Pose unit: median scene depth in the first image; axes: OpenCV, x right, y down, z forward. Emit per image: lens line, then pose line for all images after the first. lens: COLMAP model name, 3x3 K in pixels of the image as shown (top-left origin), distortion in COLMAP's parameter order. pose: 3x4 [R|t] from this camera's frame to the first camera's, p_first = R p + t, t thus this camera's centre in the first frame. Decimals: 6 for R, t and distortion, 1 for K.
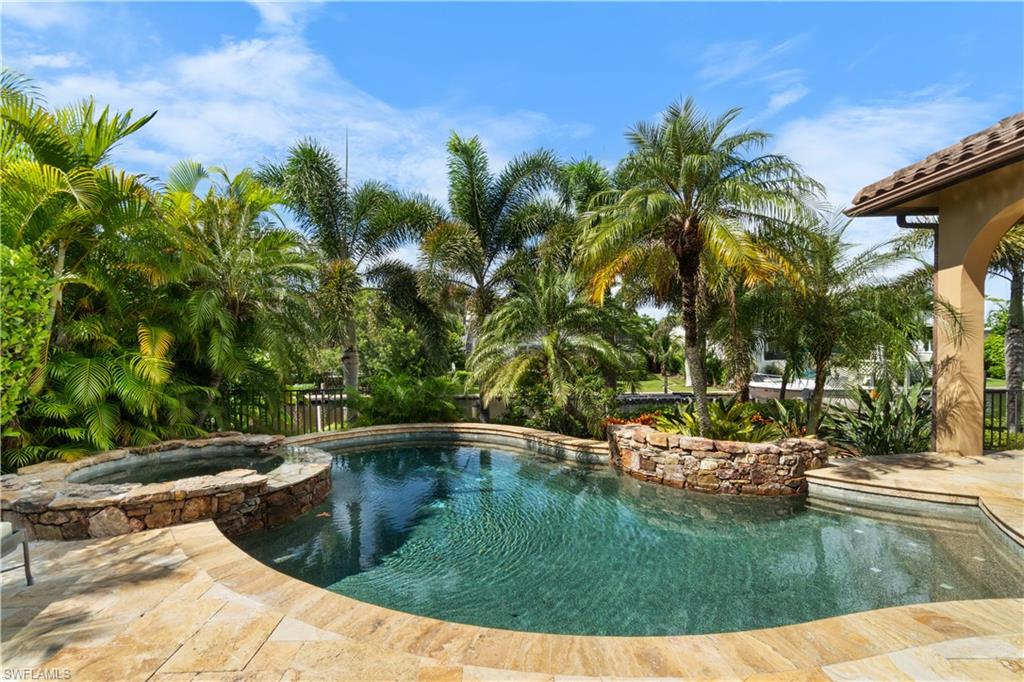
lens RADIAL K [[458.6, 0, 502.2], [0, 458.6, 364.4], [0, 0, 1]] dist [-0.003001, 0.000466]
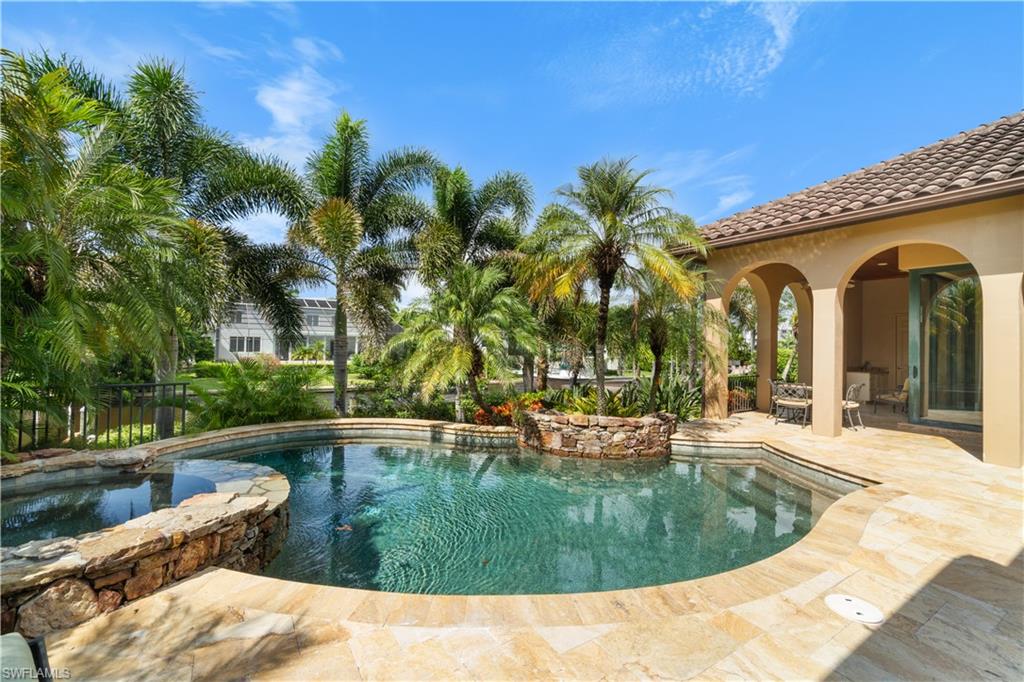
lens RADIAL K [[440.8, 0, 512.0], [0, 440.8, 341.0], [0, 0, 1]] dist [-0.001941, 0.000153]
pose [[0.841557, 0.035493, 0.539000, -0.473850], [-0.015811, 0.999030, -0.041099, 0.007324], [-0.539936, 0.026065, 0.841302, 0.127764]]
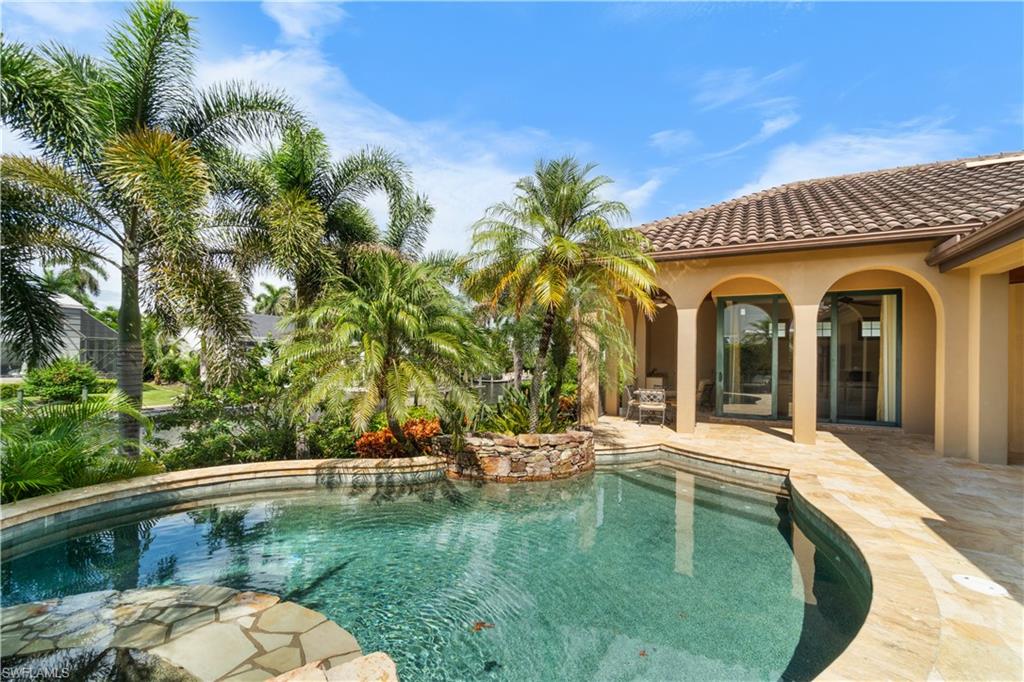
lens RADIAL K [[446.5, 0, 517.4], [0, 446.5, 359.4], [0, 0, 1]] dist [-0.004830, -0.000059]
pose [[0.459058, 0.018247, 0.888219, -0.673846], [0.003713, 0.999741, -0.022458, -0.007977], [-0.888399, 0.013607, 0.458871, 0.576209]]
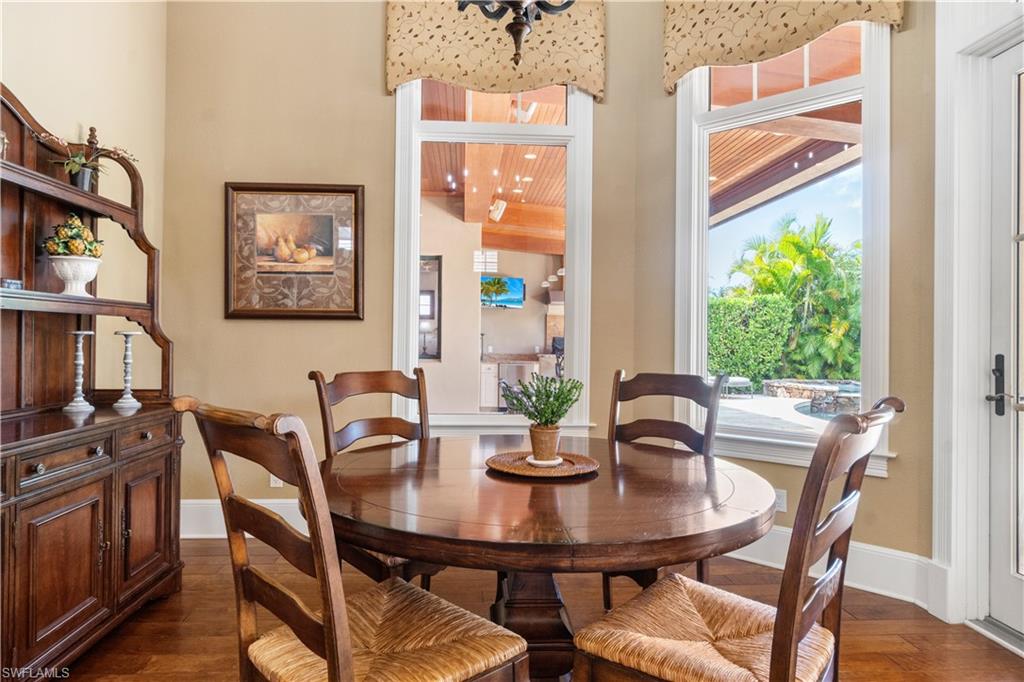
lens RADIAL K [[583.8, 0, 512.0], [0, 583.8, 341.0], [0, 0, 1]] dist [-0.002218, -0.000538]
pose [[0.059690, 0.006186, -0.998198, 1.803725], [-0.034472, 0.999397, 0.004132, 0.052026], [0.997622, 0.034163, 0.059867, -0.603025]]
